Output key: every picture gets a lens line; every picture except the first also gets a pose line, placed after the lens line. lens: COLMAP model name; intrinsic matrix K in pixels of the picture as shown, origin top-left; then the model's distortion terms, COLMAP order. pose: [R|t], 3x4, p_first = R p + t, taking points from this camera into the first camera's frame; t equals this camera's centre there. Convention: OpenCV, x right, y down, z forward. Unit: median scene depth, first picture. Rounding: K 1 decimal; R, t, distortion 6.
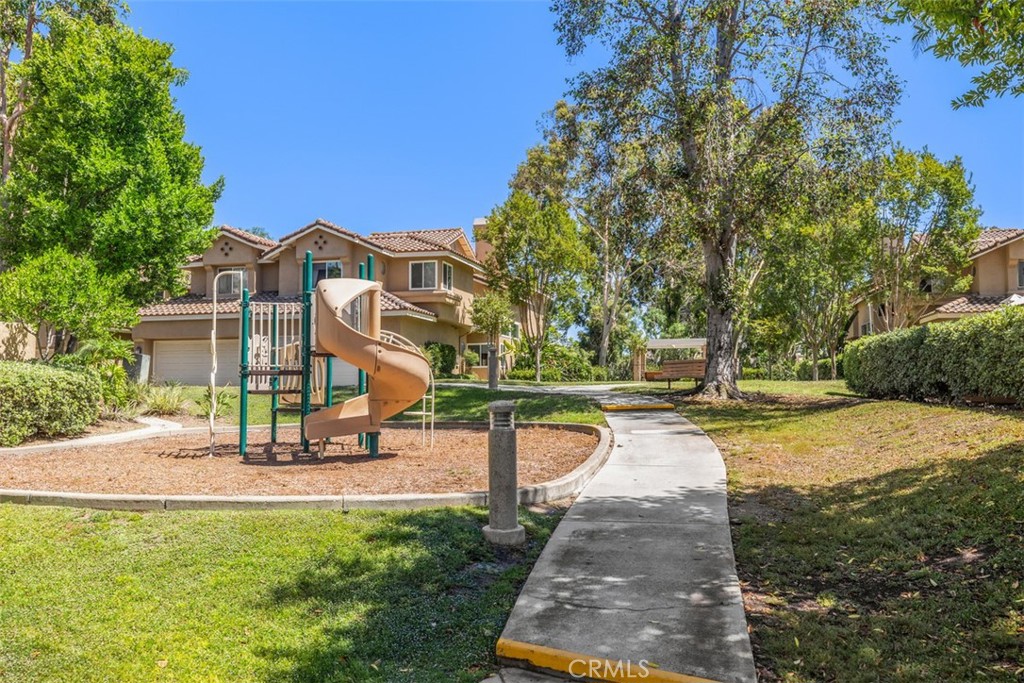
lens RADIAL K [[792.4, 0, 511.6], [0, 792.4, 341.9], [0, 0, 1]] dist [-0.007637, -0.006713]
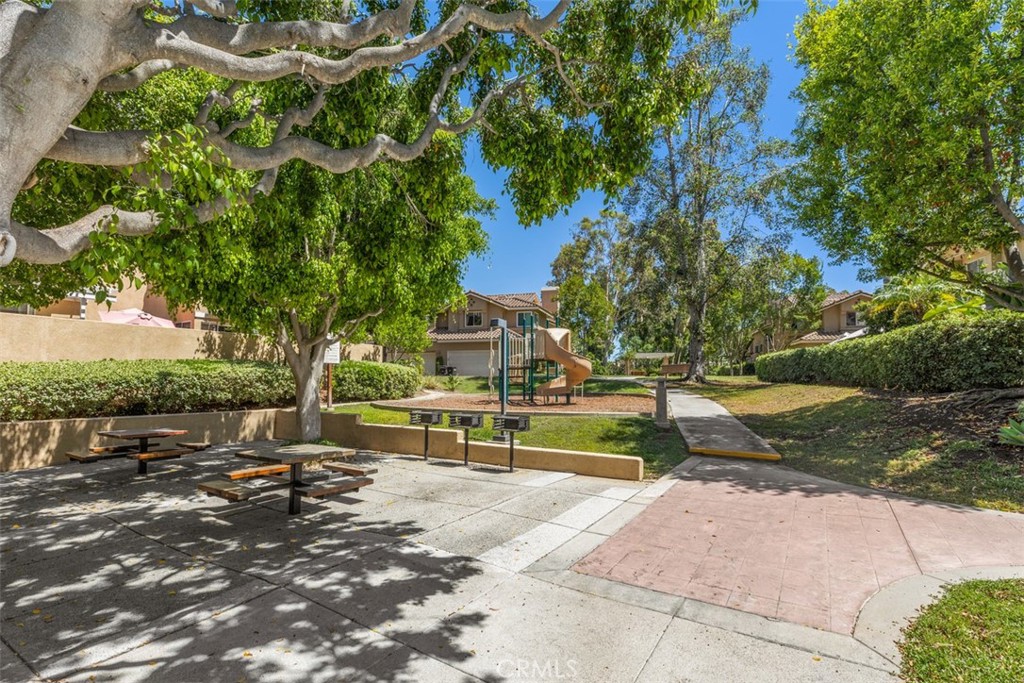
lens RADIAL K [[471.2, 0, 519.4], [0, 471.2, 359.1], [0, 0, 1]] dist [0.003369, 0.000248]
pose [[0.999521, 0.004928, -0.030551, -0.160614], [-0.004602, 0.999932, 0.010735, -0.001626], [0.030602, -0.010589, 0.999476, -0.231298]]
